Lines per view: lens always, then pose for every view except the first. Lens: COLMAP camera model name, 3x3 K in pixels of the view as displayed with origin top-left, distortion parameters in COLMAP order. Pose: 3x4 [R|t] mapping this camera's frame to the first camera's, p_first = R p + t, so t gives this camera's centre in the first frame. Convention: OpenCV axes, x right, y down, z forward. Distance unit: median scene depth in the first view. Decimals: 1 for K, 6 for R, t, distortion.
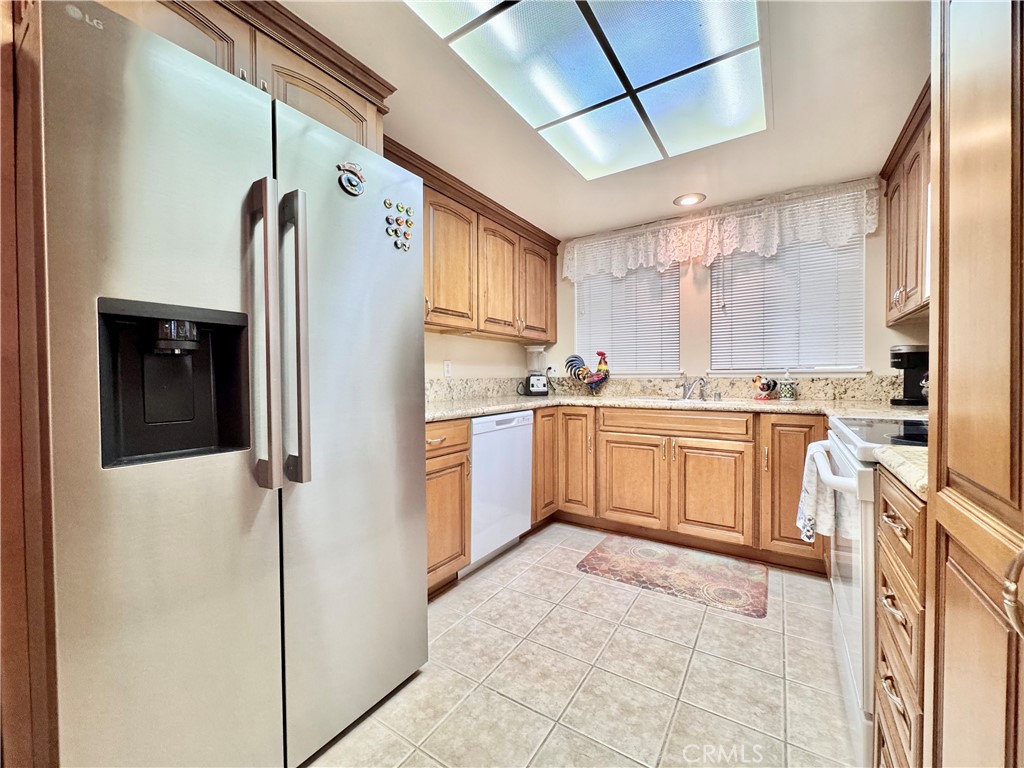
lens RADIAL K [[412.2, 0, 518.8], [0, 412.2, 383.3], [0, 0, 1]] dist [0.000203, 0.000570]
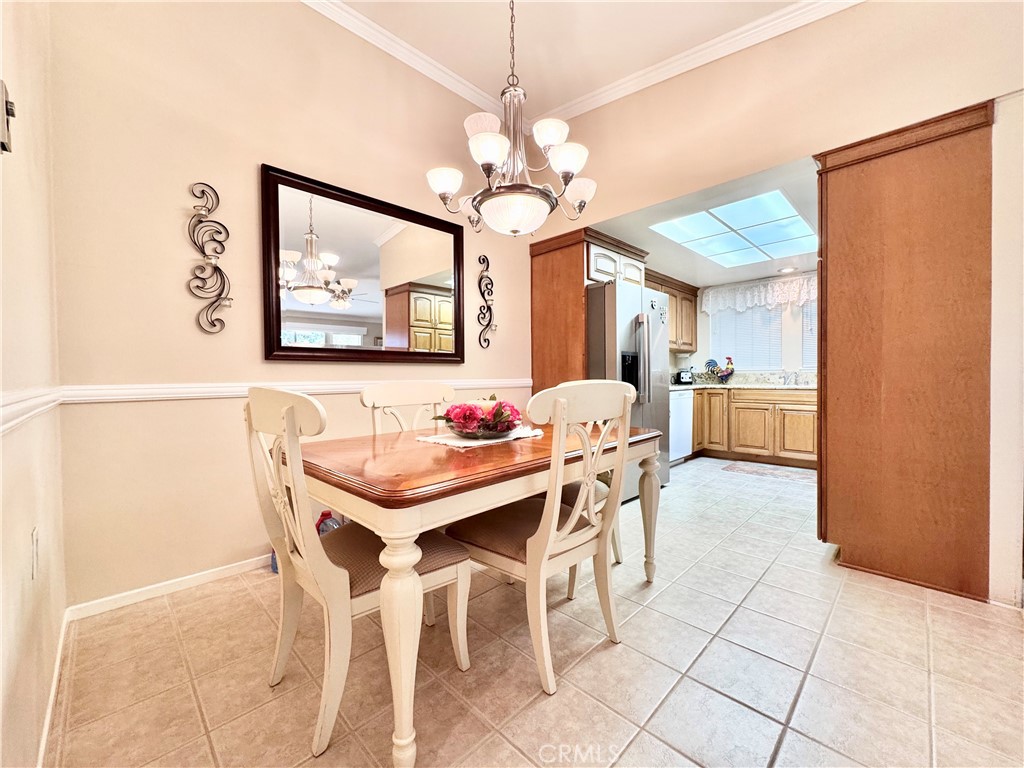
lens RADIAL K [[412.2, 0, 516.4], [0, 412.2, 383.4], [0, 0, 1]] dist [0.000203, 0.000570]
pose [[0.977443, 0.000025, -0.211199, -0.317092], [0.000467, 0.999997, 0.002278, 0.028042], [0.211198, -0.002326, 0.977440, -0.887979]]
